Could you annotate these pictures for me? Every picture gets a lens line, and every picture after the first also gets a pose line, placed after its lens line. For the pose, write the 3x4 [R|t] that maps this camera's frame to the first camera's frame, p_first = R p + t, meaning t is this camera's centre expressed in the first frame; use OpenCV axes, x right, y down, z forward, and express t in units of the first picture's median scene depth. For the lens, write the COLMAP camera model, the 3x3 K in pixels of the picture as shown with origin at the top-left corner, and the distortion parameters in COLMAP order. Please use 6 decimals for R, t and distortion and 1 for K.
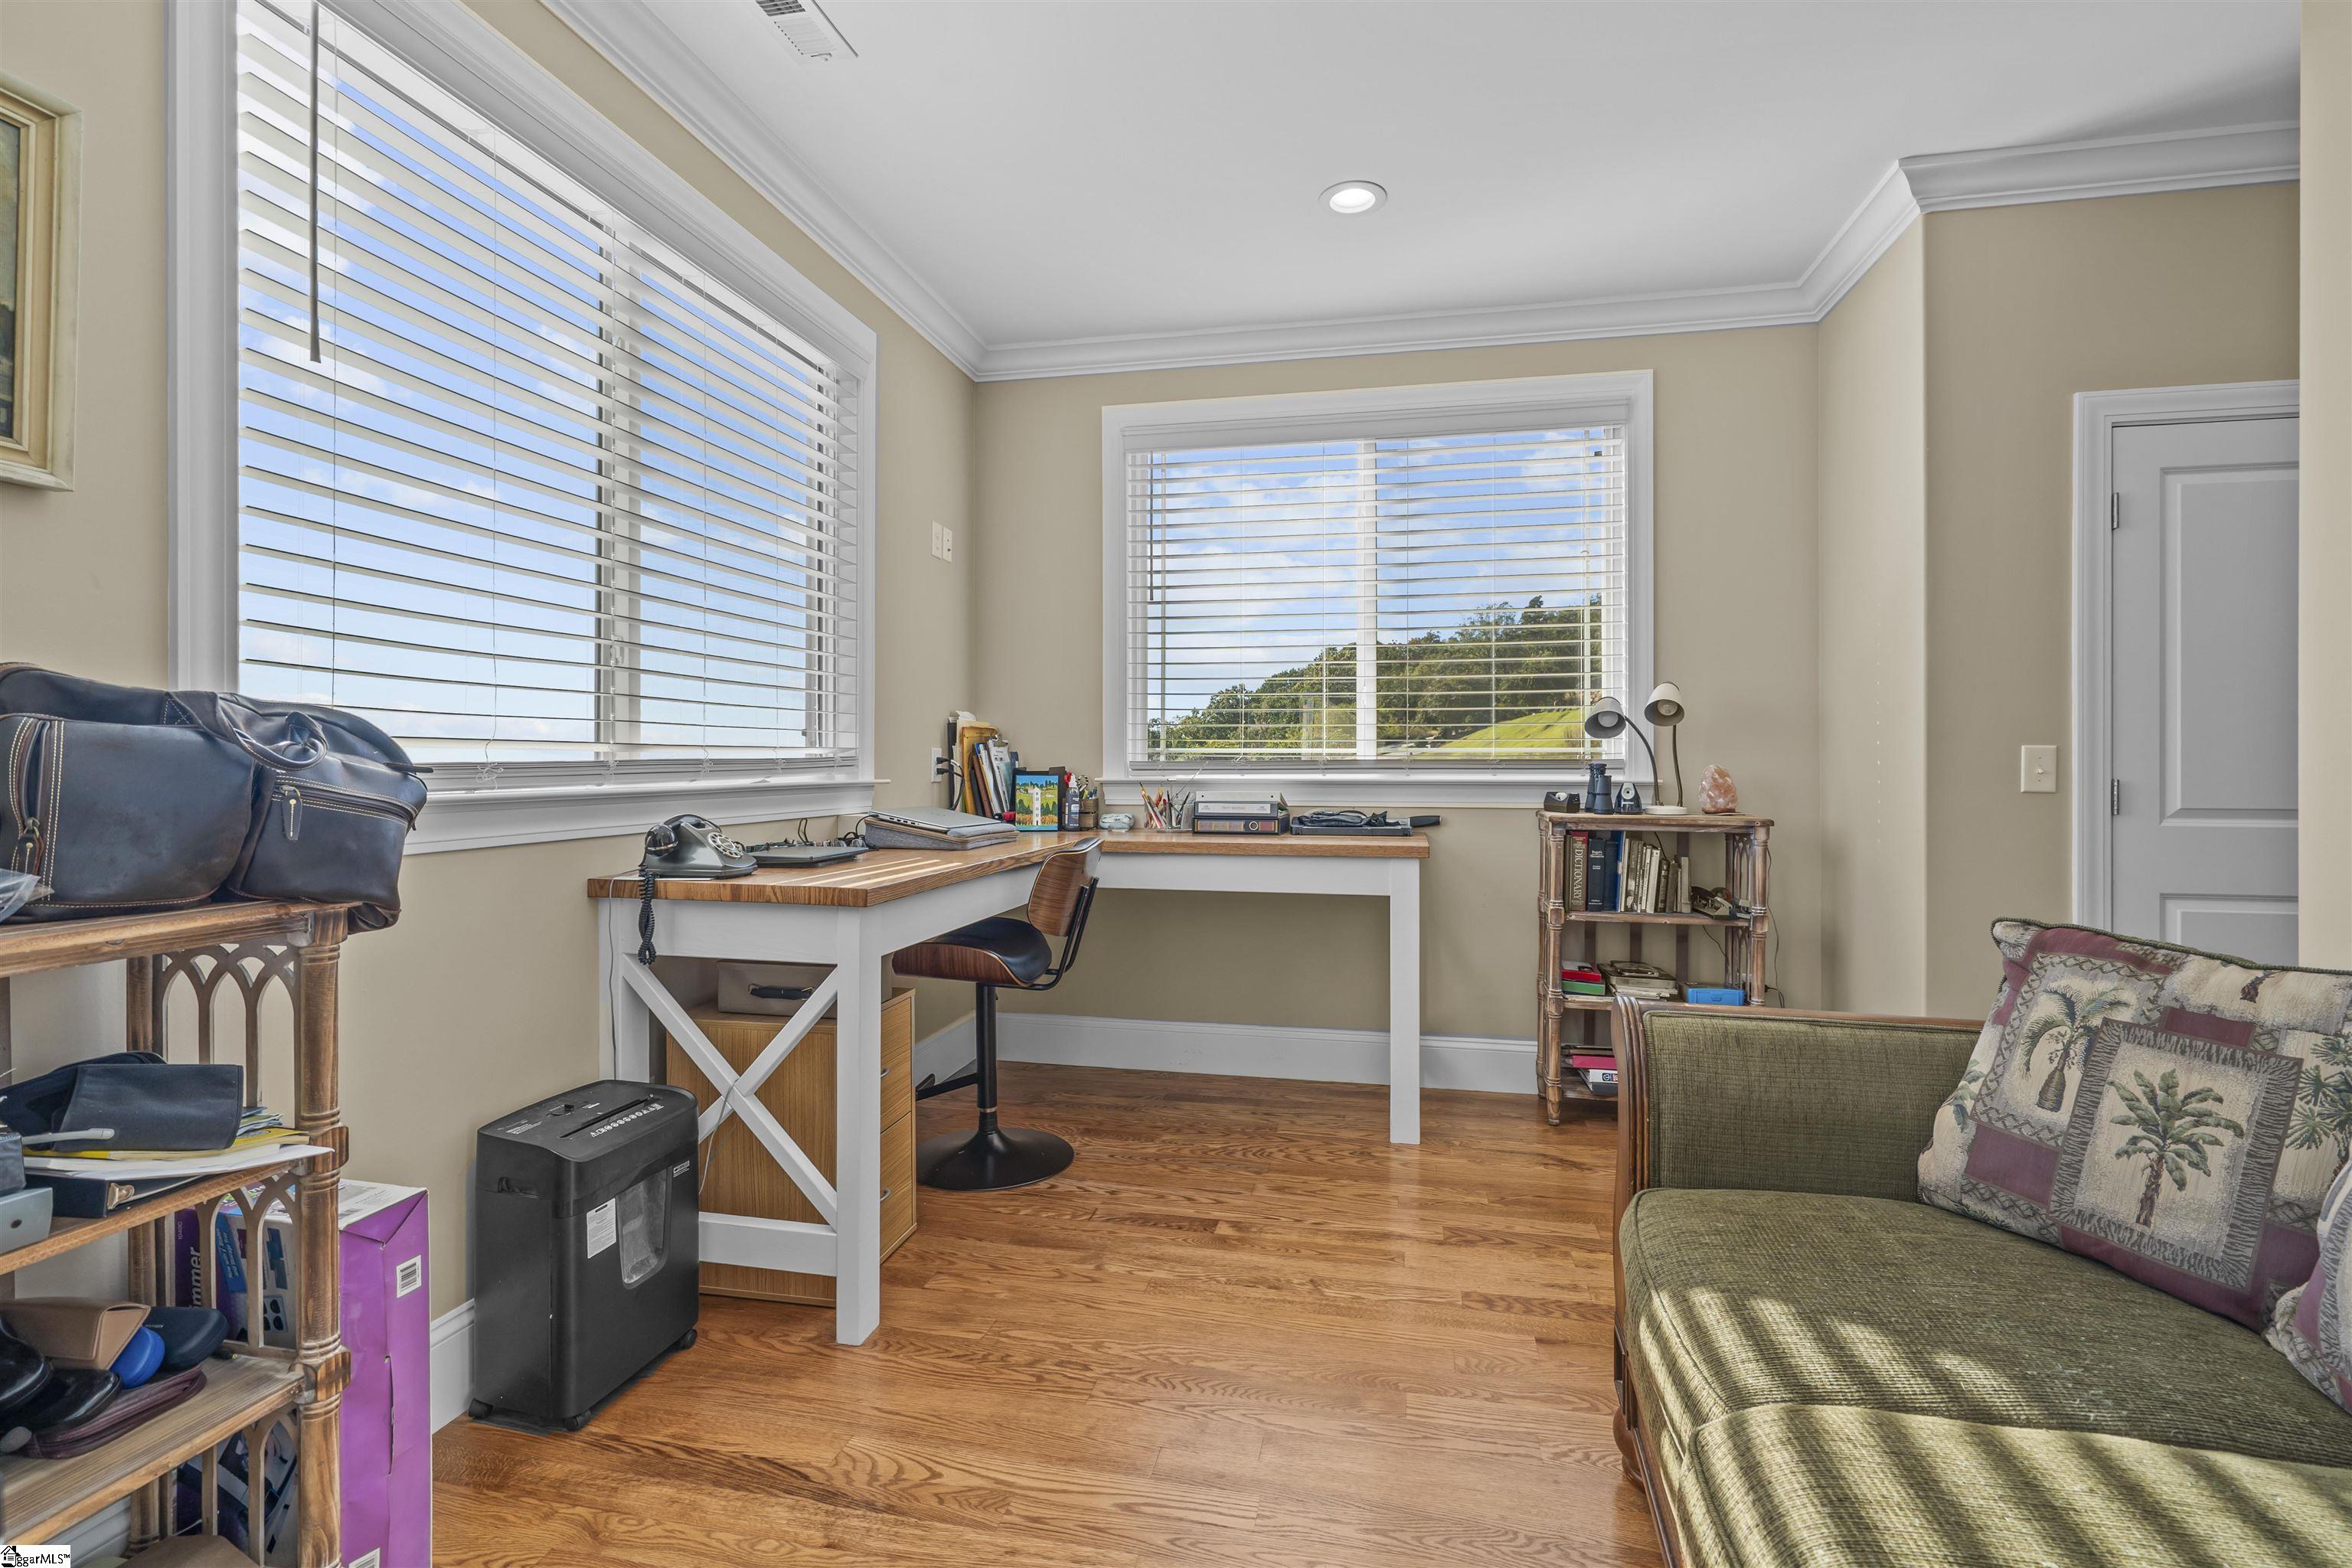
lens RADIAL K [[1063.6, 0, 1174.3], [0, 1063.6, 768.4], [0, 0, 1]] dist [-0.002357, 0.002609]
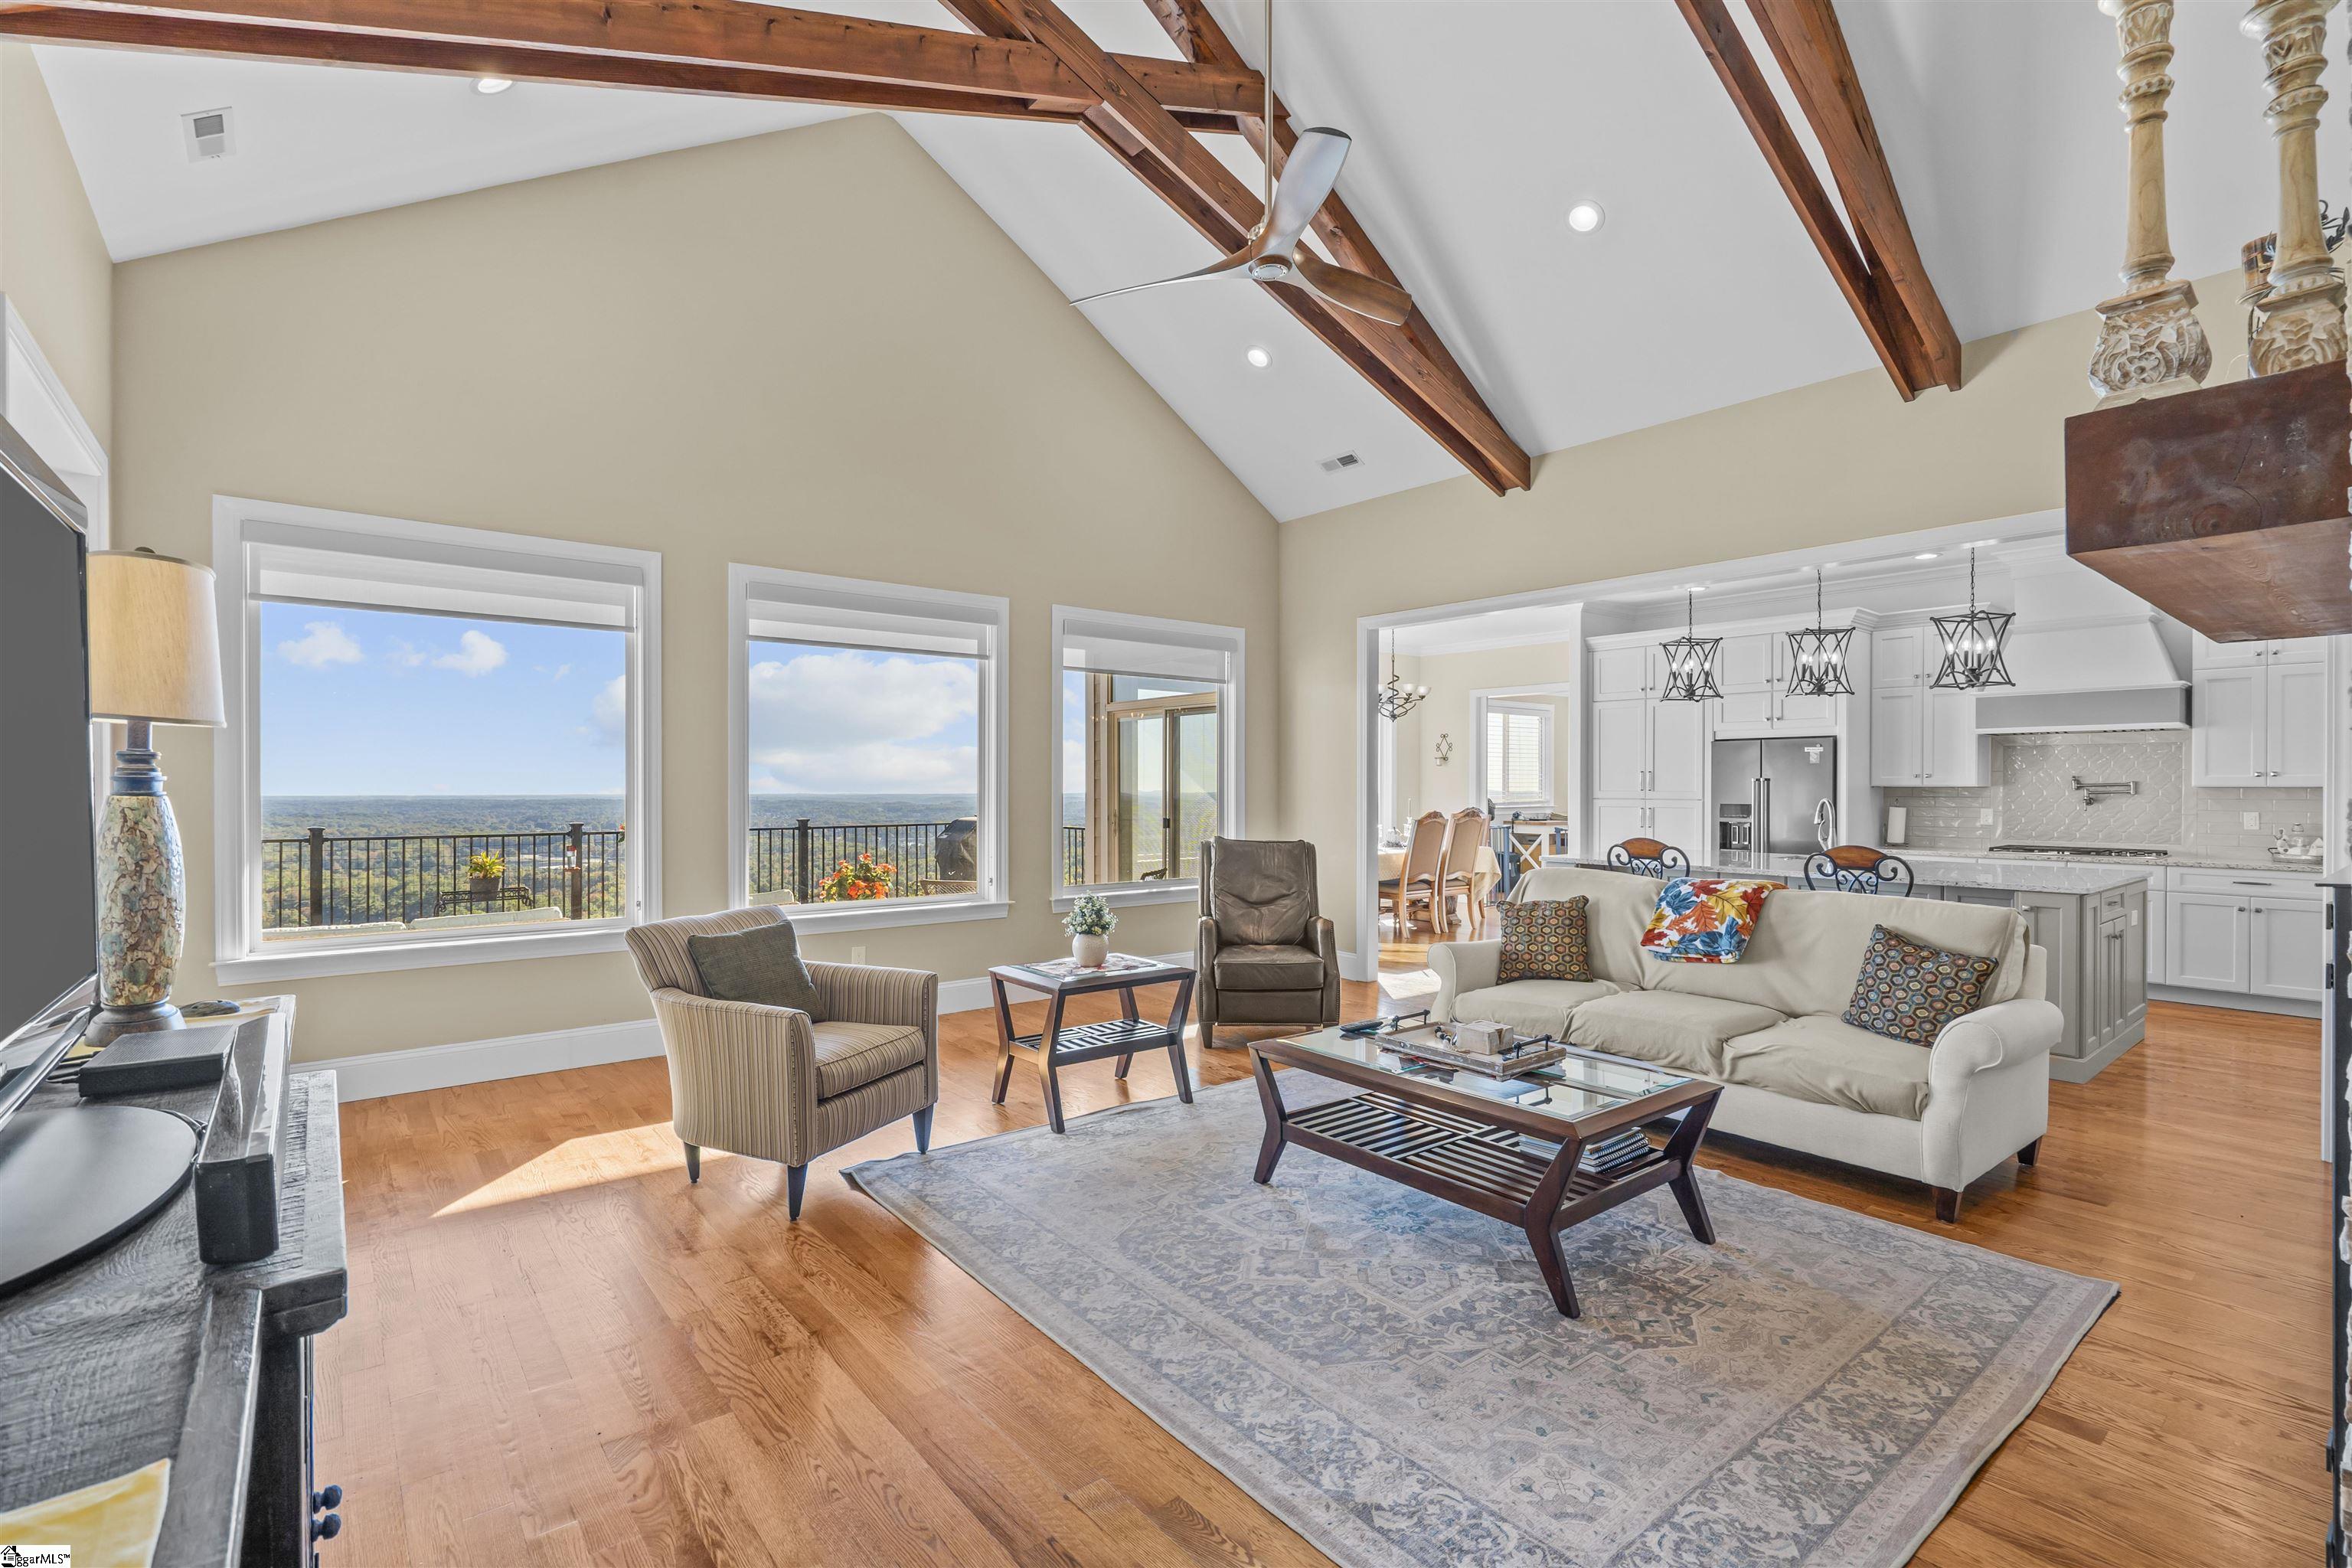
lens RADIAL K [[1063.6, 0, 1200.4], [0, 1063.6, 783.4], [0, 0, 1]] dist [-0.002357, 0.002609]
pose [[0.788398, -0.004393, -0.615149, 1.123539], [0.000138, 0.999976, -0.006964, -0.045000], [0.615165, 0.005406, 0.788380, -2.977148]]
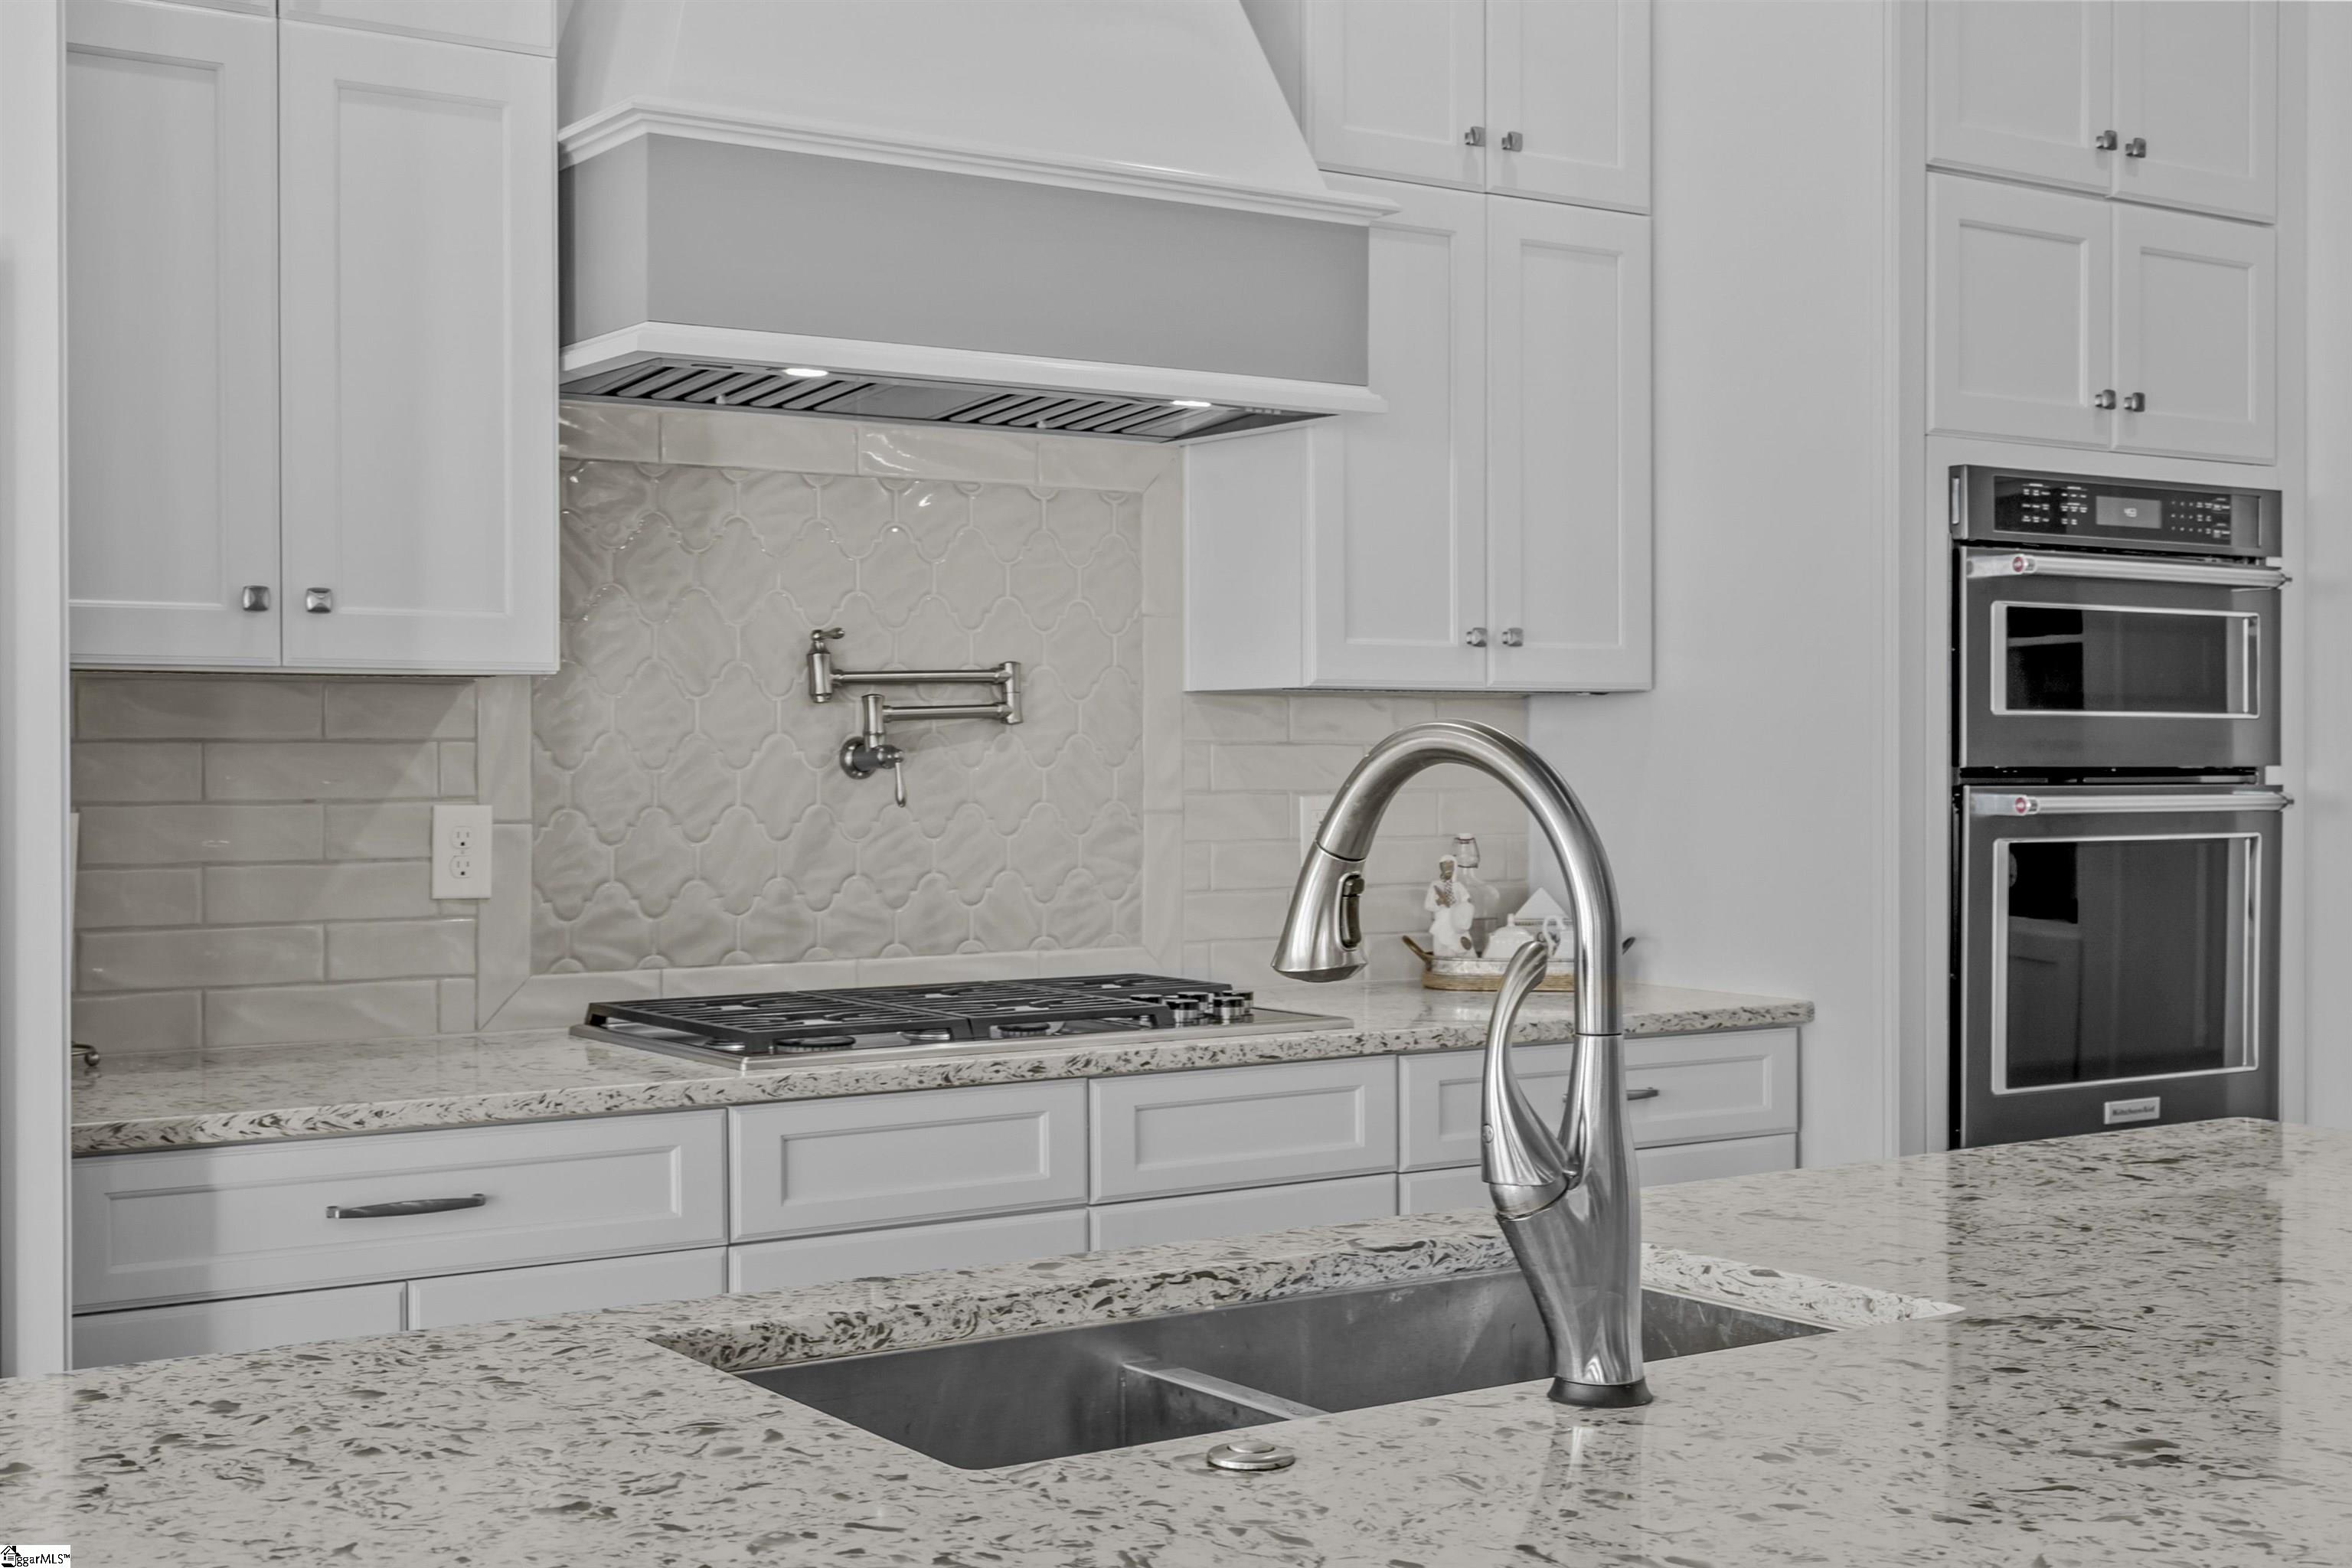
lens RADIAL K [[2851.9, 0, 1179.0], [0, 2851.9, 785.5], [0, 0, 1]] dist [0.011552, 0.000000]
pose [[0.696756, -0.013087, 0.717189, 0.523387], [0.005143, 0.999899, 0.013249, -0.028329], [-0.717290, -0.005543, 0.696753, -1.249501]]
